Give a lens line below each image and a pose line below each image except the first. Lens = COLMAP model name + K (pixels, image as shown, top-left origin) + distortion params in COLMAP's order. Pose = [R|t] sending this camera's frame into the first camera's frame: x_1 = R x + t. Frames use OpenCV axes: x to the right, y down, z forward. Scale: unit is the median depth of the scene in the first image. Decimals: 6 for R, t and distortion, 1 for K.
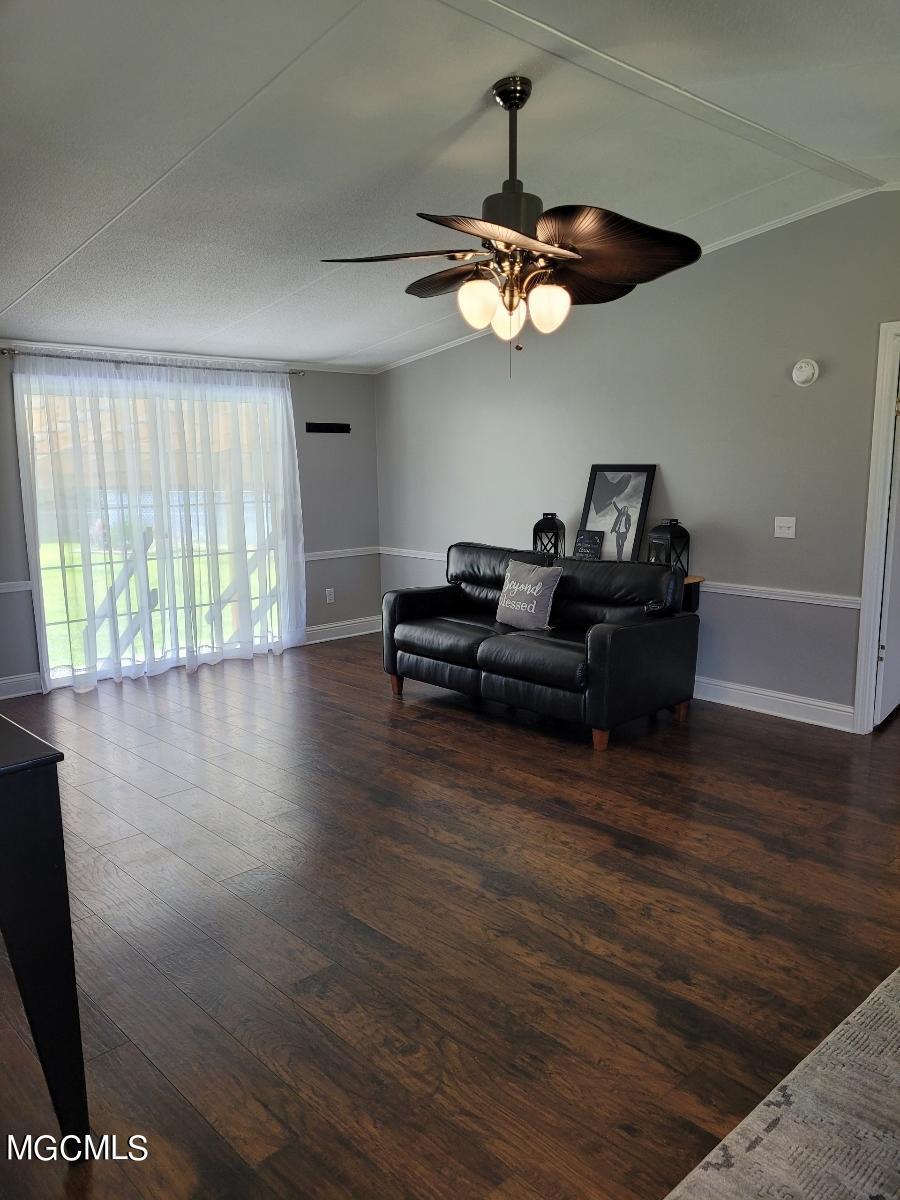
lens RADIAL K [[894.7, 0, 465.5], [0, 894.7, 601.9], [0, 0, 1]] dist [0.035416, -0.004559]
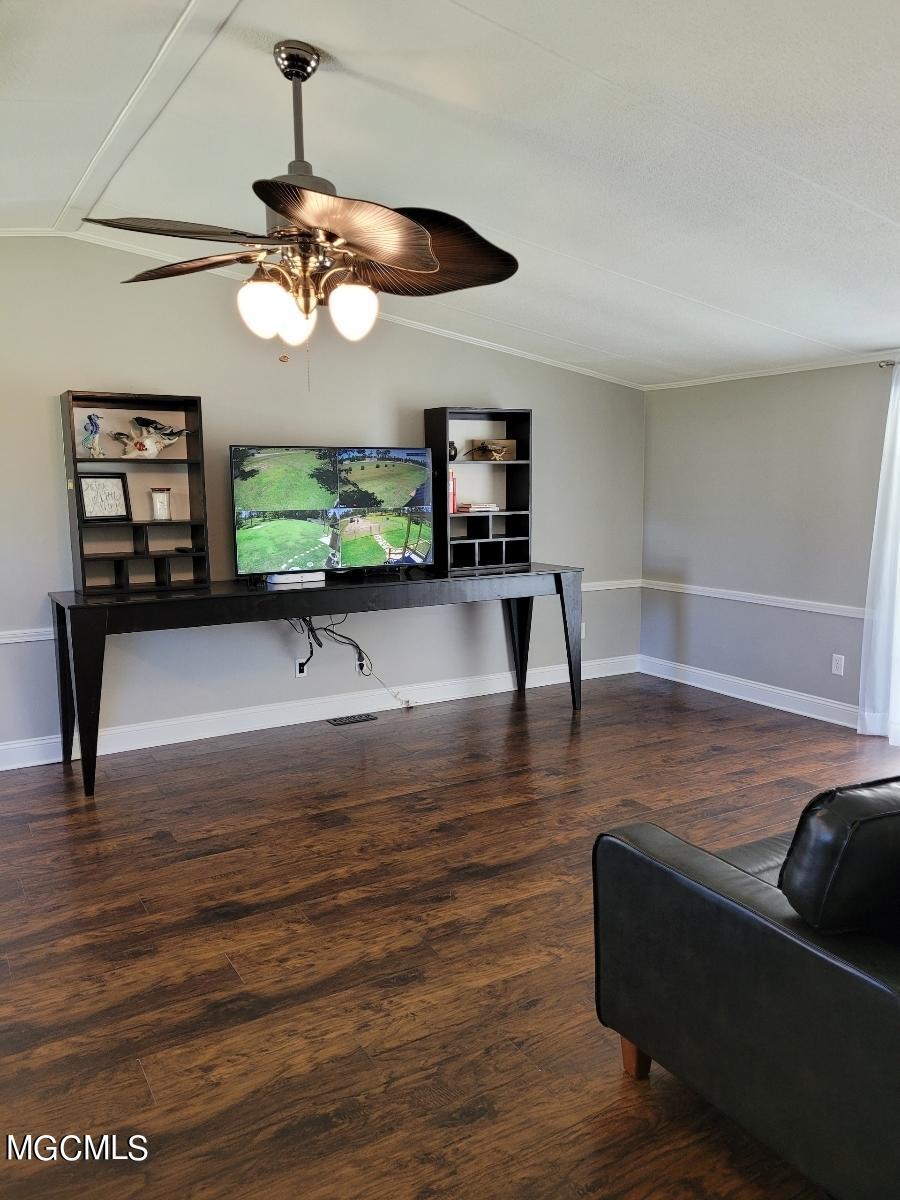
lens RADIAL K [[894.7, 0, 465.5], [0, 894.7, 601.9], [0, 0, 1]] dist [0.035416, -0.004559]
pose [[-0.210916, 0.145871, -0.966559, 0.863487], [-0.158980, 0.970518, 0.181161, -0.233902], [0.964489, 0.191874, -0.181507, 1.311780]]
